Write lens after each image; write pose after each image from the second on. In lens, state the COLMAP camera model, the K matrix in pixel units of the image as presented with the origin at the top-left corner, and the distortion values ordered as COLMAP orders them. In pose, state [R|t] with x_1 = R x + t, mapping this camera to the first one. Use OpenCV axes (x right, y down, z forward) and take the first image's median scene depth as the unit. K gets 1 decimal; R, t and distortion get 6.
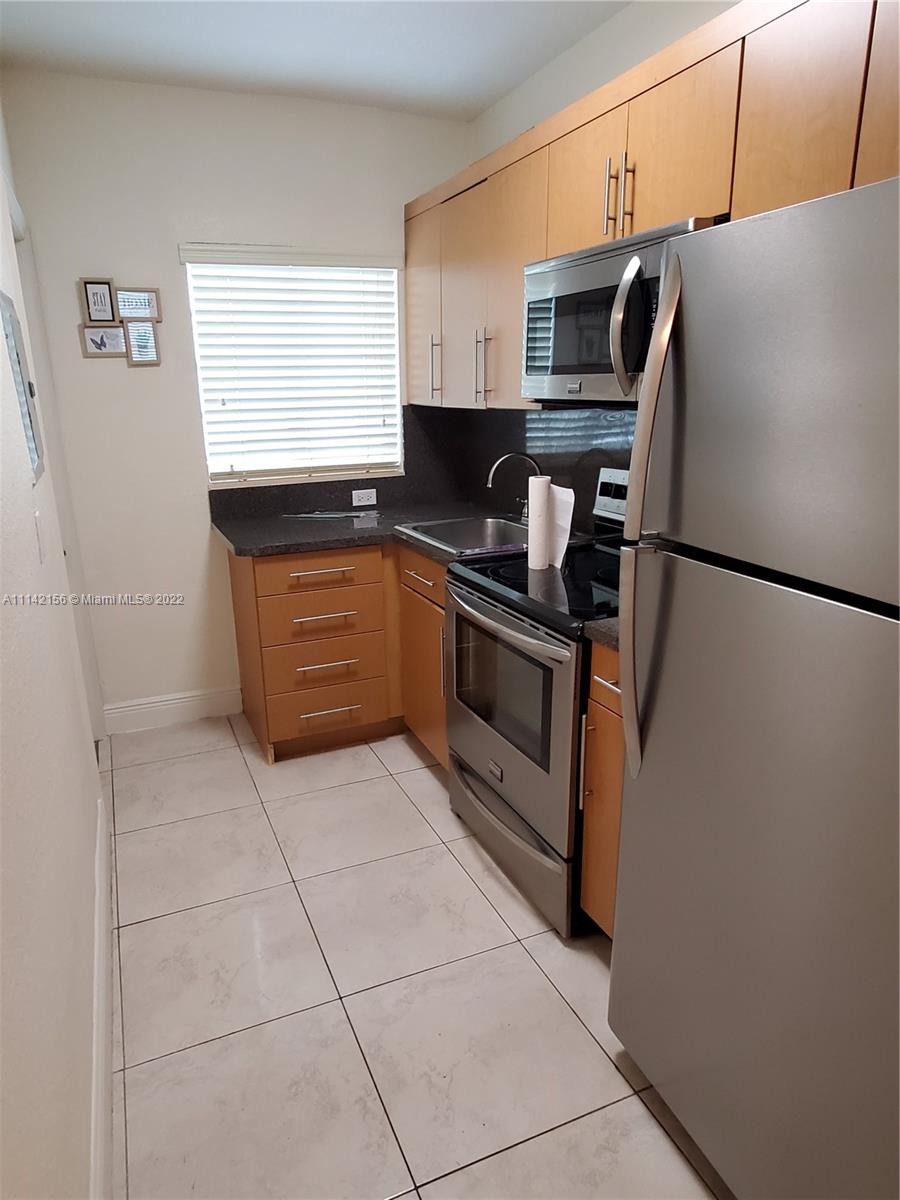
lens RADIAL K [[759.4, 0, 419.8], [0, 759.4, 606.6], [0, 0, 1]] dist [0.006503, 0.000955]
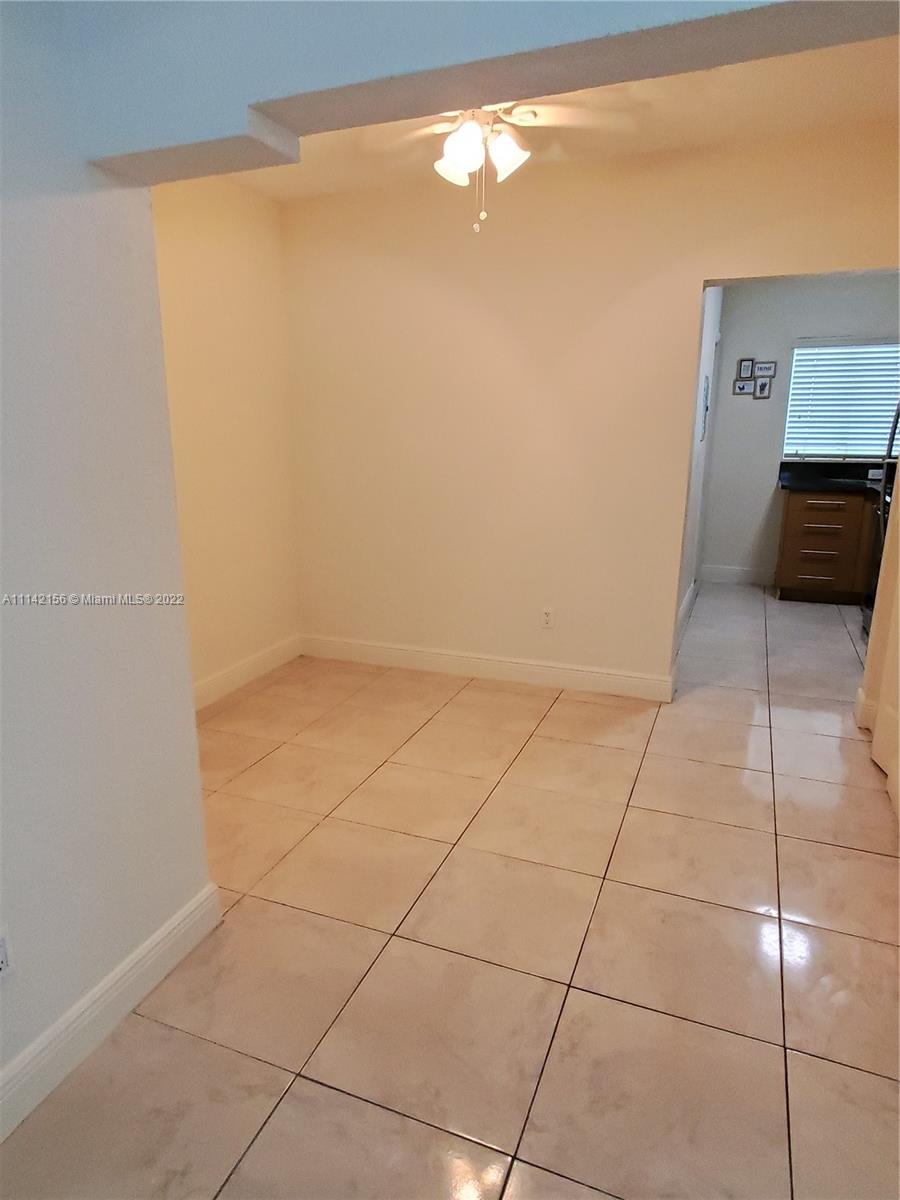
lens RADIAL K [[759.4, 0, 419.8], [0, 759.4, 606.6], [0, 0, 1]] dist [0.006503, 0.000955]
pose [[0.699775, 0.190966, -0.688365, 0.502428], [-0.215521, 0.975144, 0.051430, 0.316883], [0.681076, 0.112368, 0.723539, -1.026768]]
